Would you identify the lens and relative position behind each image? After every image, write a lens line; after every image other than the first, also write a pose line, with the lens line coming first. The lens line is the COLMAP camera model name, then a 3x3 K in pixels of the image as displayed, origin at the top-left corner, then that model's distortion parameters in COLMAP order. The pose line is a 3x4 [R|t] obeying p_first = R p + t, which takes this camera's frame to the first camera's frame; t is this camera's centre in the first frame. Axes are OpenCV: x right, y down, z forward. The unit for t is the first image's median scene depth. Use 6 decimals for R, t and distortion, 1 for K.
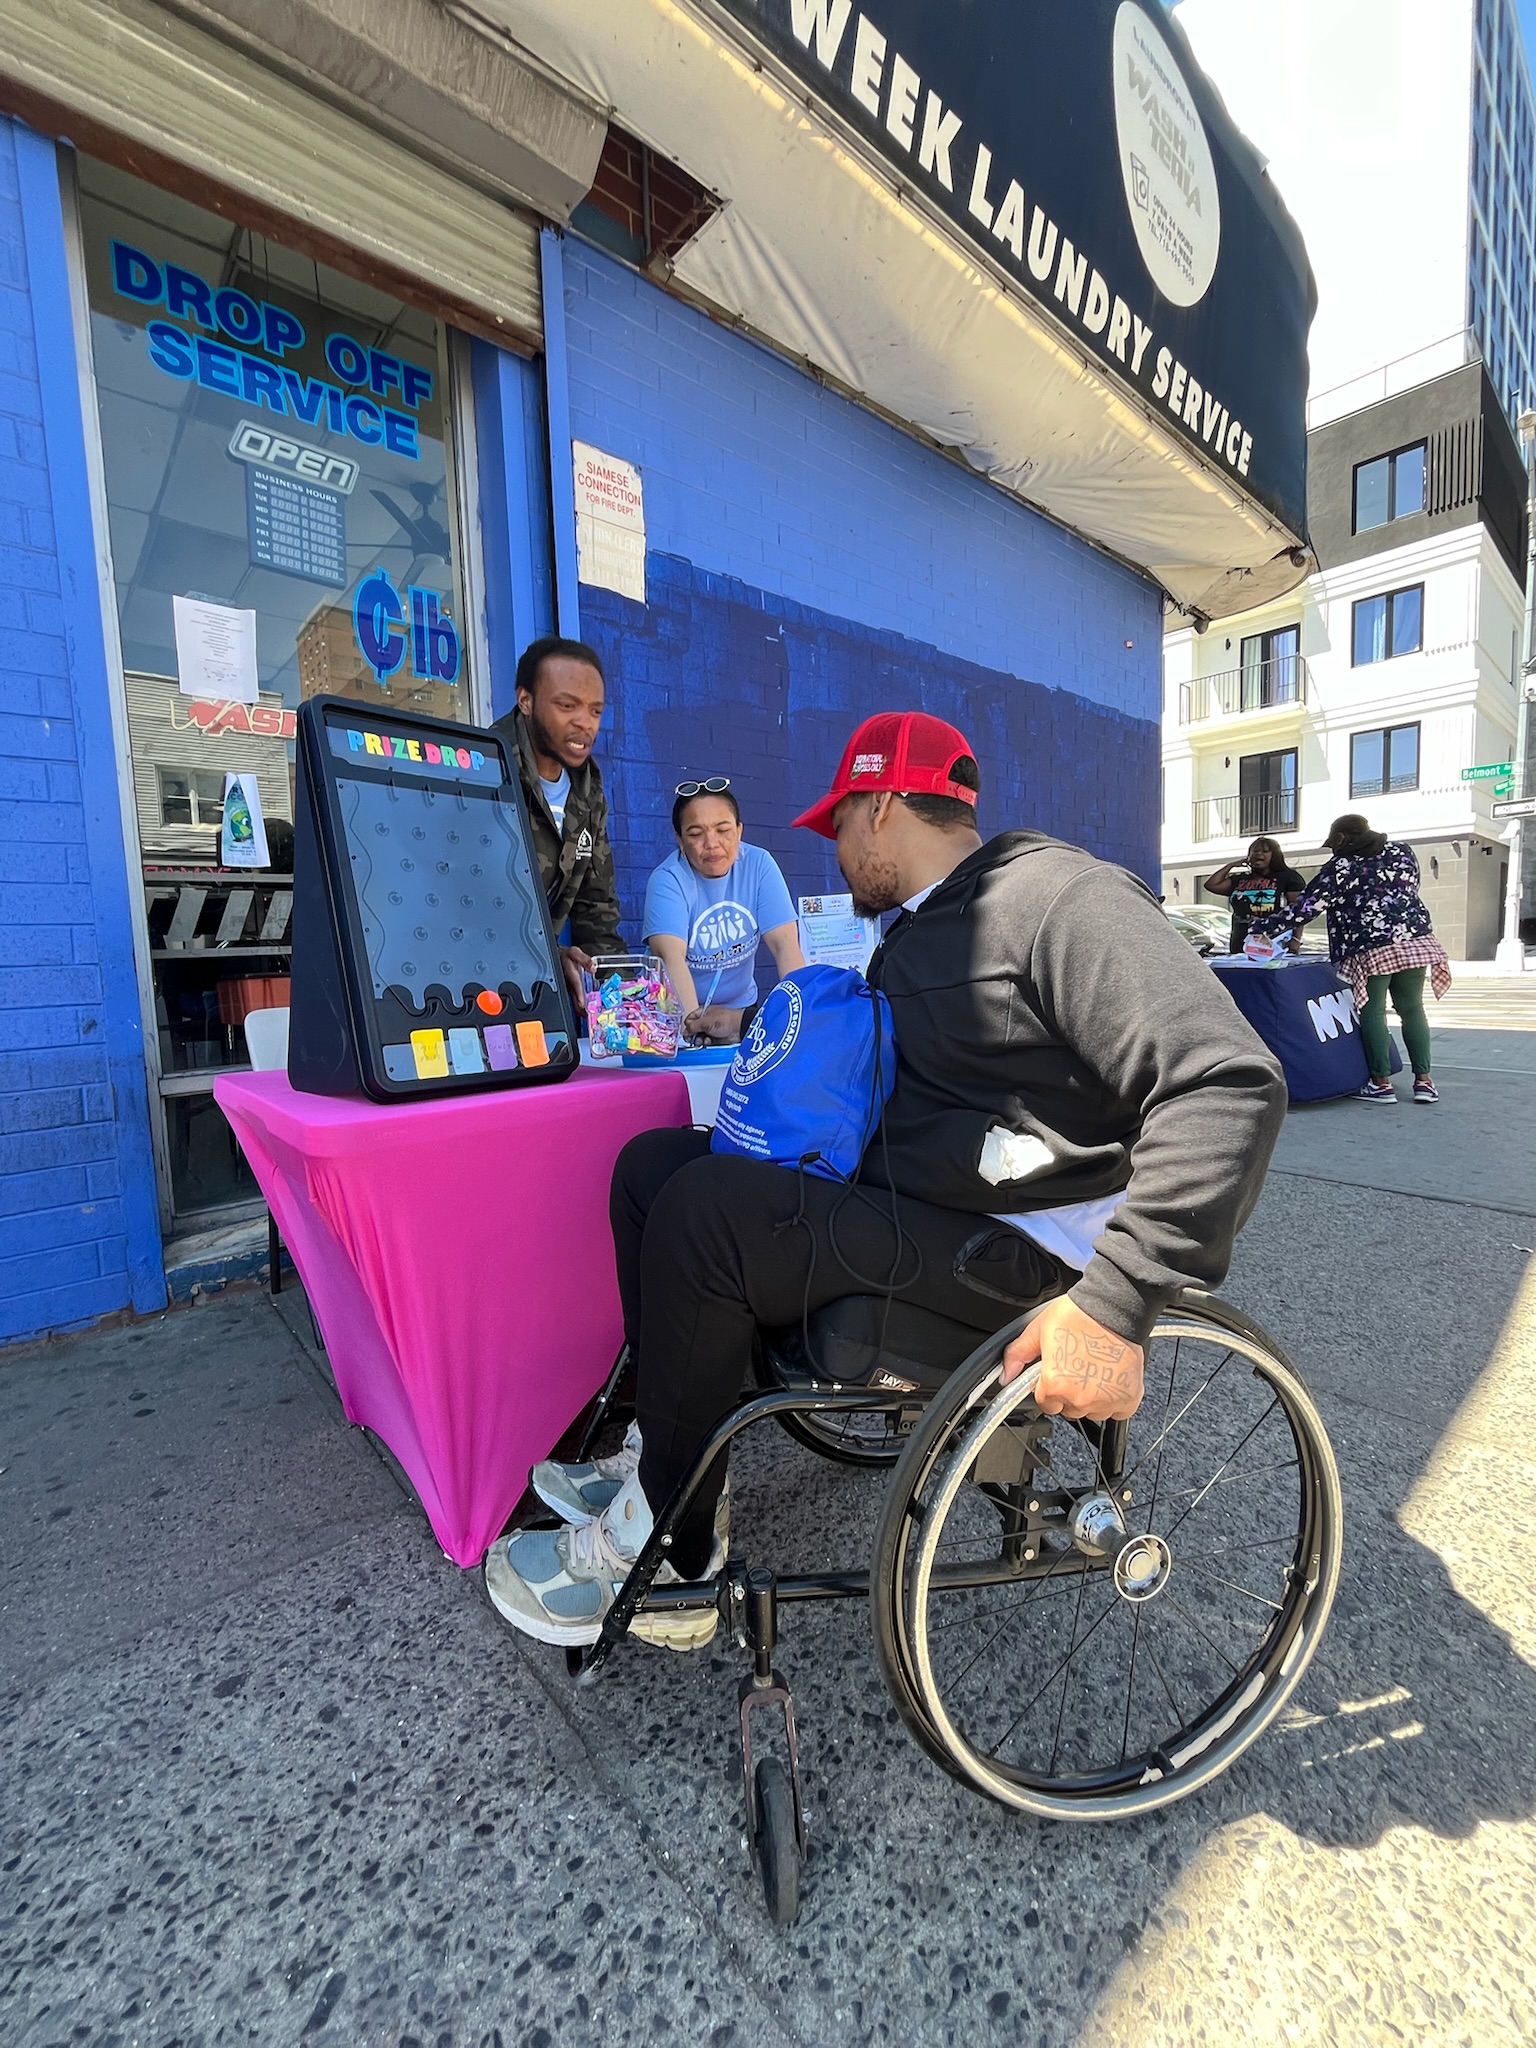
lens RADIAL K [[831.1, 0, 768.0], [0, 831.1, 1024.0], [0, 0, 1]] dist [-0.000934, -0.000058]
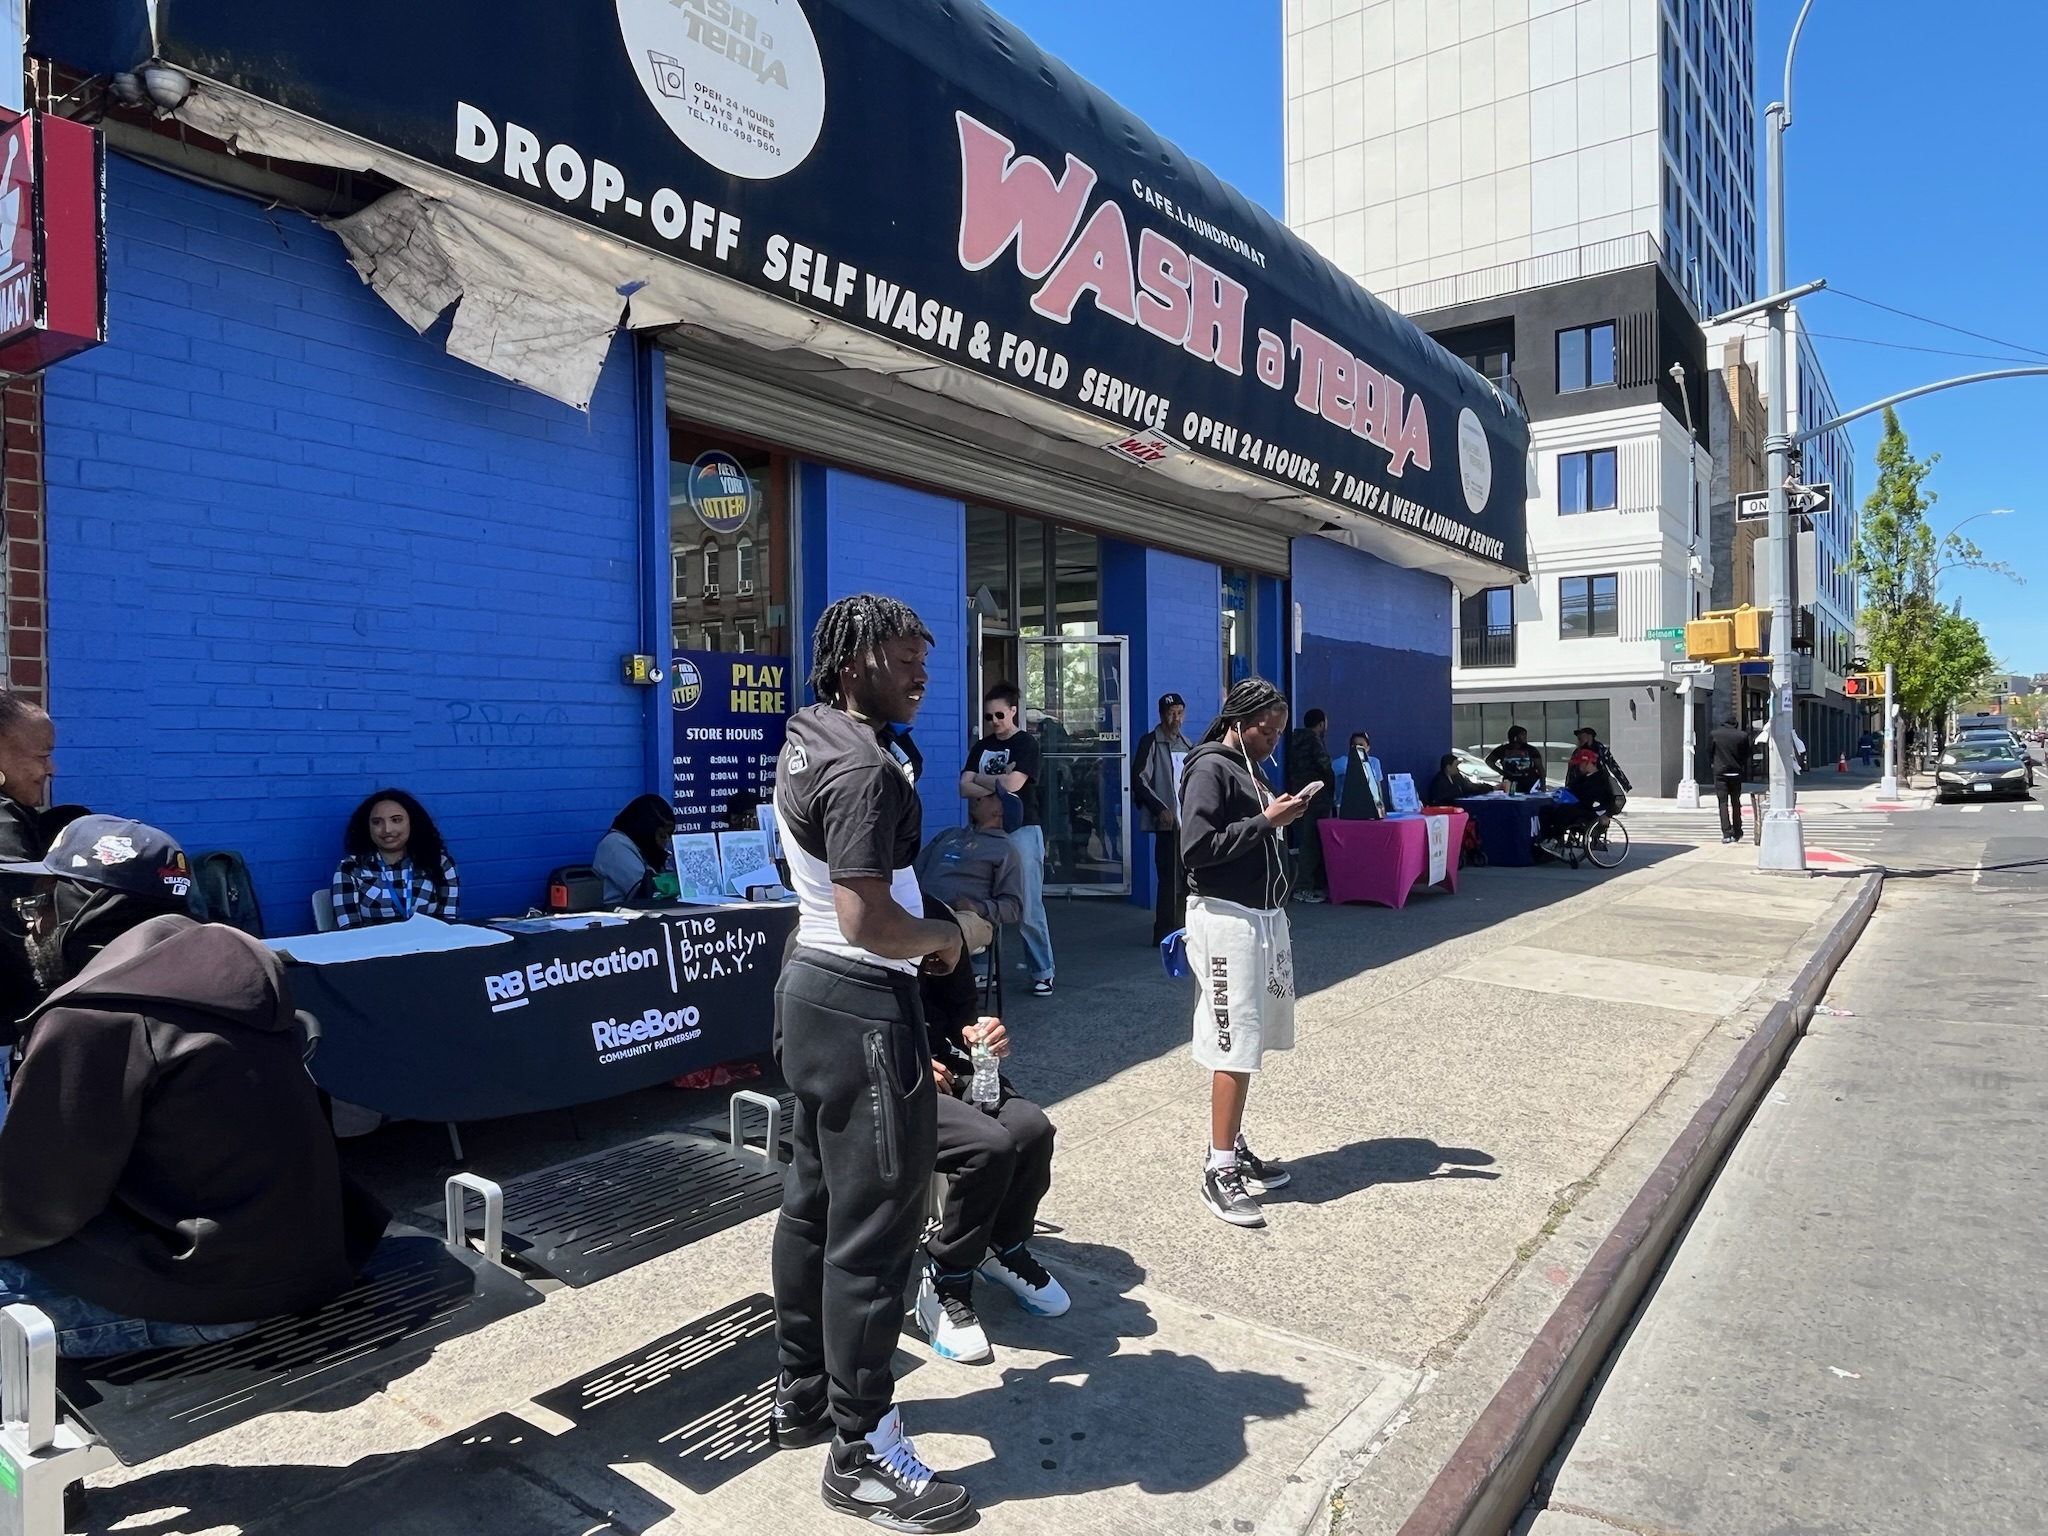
lens RADIAL K [[1272.9, 0, 1024.0], [0, 1272.9, 768.0], [0, 0, 1]] dist [0.002419, -0.000131]
pose [[0.979277, 0.025322, 0.200936, -0.287118], [-0.009085, 0.996647, -0.081319, 0.025910], [-0.202321, 0.077809, 0.976223, -0.428891]]
